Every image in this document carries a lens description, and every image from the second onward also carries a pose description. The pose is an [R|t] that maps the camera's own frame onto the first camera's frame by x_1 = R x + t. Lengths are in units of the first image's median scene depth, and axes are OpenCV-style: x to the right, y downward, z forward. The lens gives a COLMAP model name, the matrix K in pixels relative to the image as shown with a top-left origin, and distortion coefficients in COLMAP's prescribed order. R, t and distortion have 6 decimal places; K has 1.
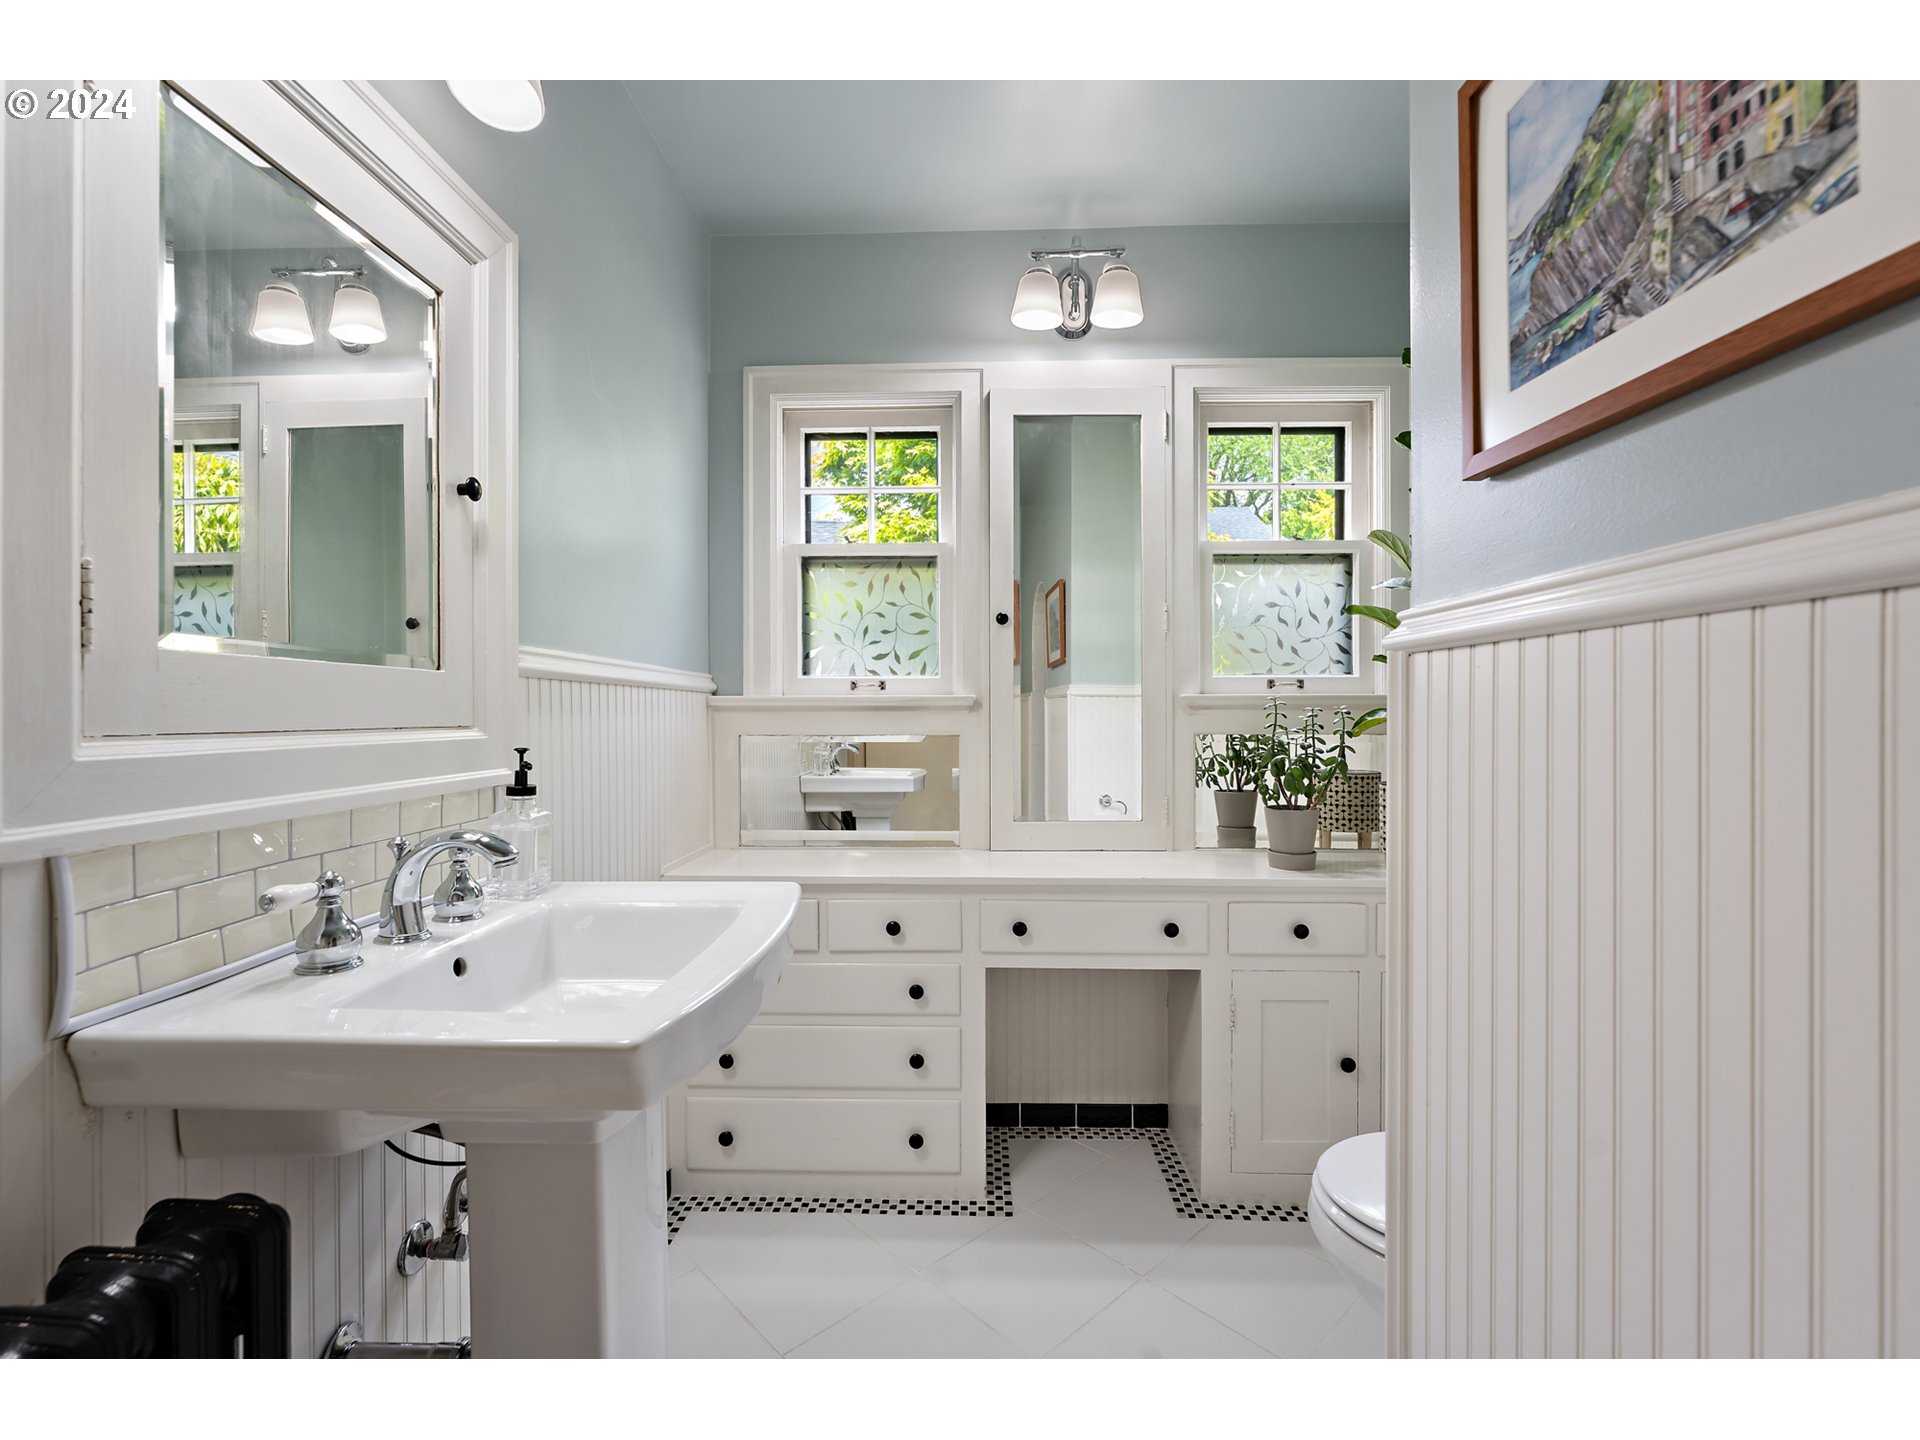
lens RADIAL K [[826.5, 0, 960.0], [0, 826.5, 720.0], [0, 0, 1]] dist [-0.001546, -0.000952]
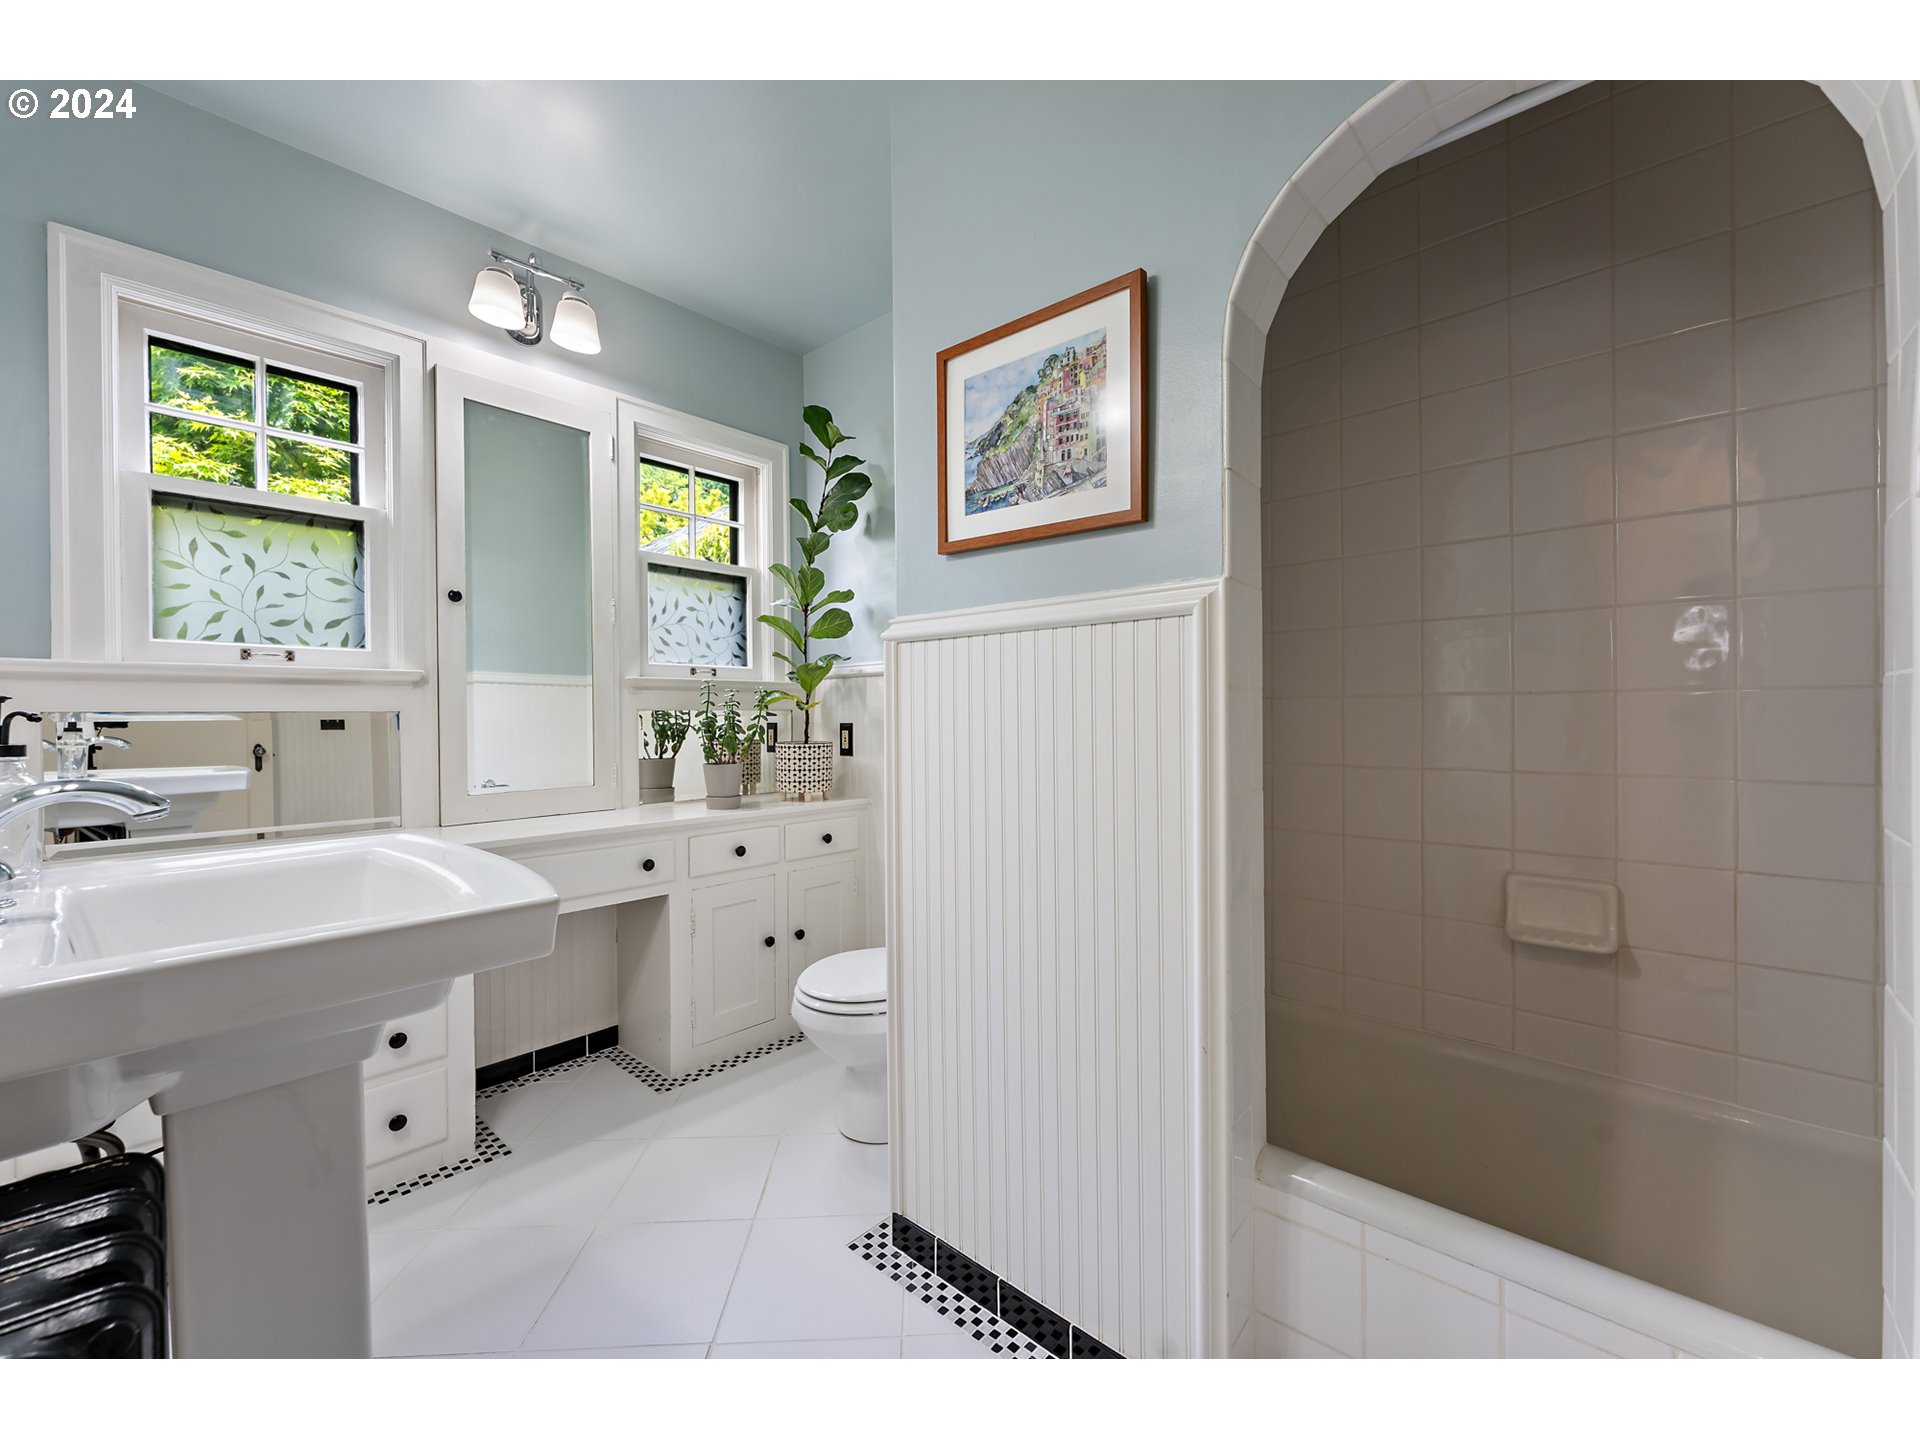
lens RADIAL K [[783.5, 0, 930.5], [0, 783.5, 725.0], [0, 0, 1]] dist [0.000329, -0.000148]
pose [[0.662629, -0.009905, 0.748882, -0.307662], [0.009923, 0.999941, 0.004446, 0.040684], [-0.748882, 0.004485, 0.662689, -0.080492]]
